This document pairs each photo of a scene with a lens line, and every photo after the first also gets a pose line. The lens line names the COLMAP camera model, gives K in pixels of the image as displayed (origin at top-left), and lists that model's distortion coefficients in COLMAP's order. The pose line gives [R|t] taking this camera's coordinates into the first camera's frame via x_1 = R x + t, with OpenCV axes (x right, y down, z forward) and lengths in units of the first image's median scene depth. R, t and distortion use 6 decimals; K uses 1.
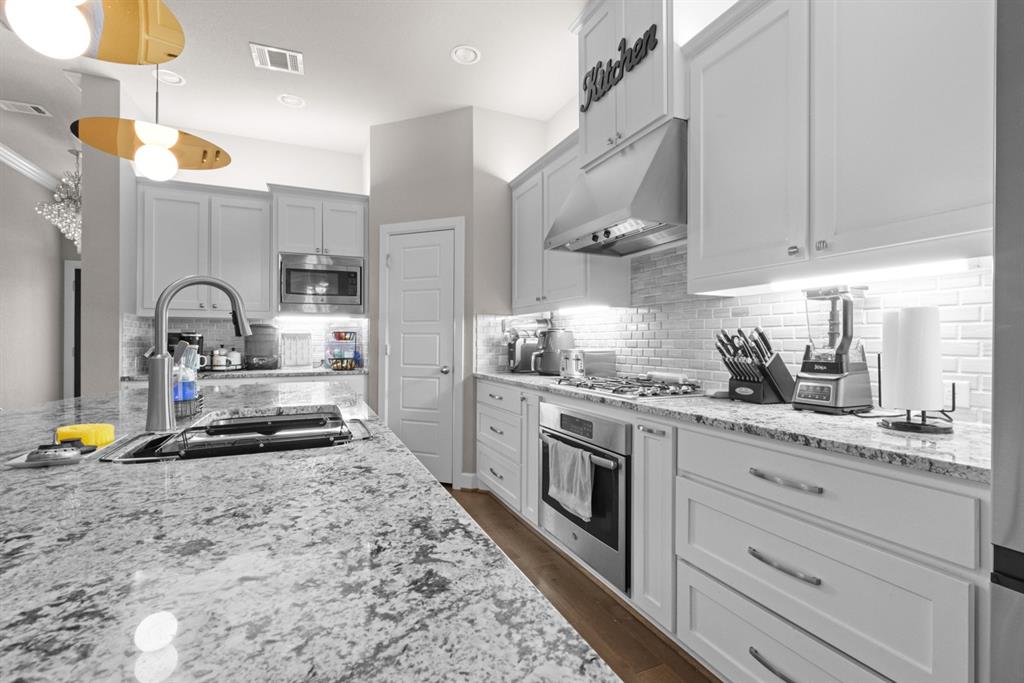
lens RADIAL K [[467.2, 0, 512.0], [0, 467.2, 341.5], [0, 0, 1]] dist [-0.000095, 0.000005]
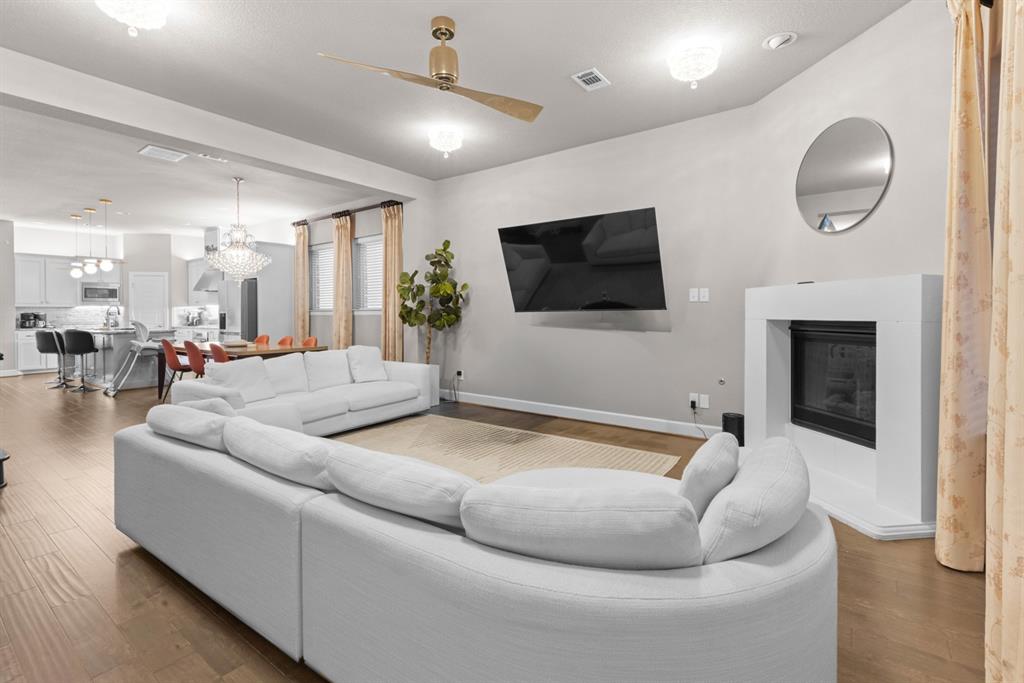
lens RADIAL K [[459.7, 0, 512.8], [0, 459.7, 317.9], [0, 0, 1]] dist [-0.000163, 0.000003]
pose [[0.873898, -0.006488, 0.486066, 0.376445], [0.004053, 0.999973, 0.006062, 0.005530], [-0.486093, -0.003328, 0.873901, -2.509072]]
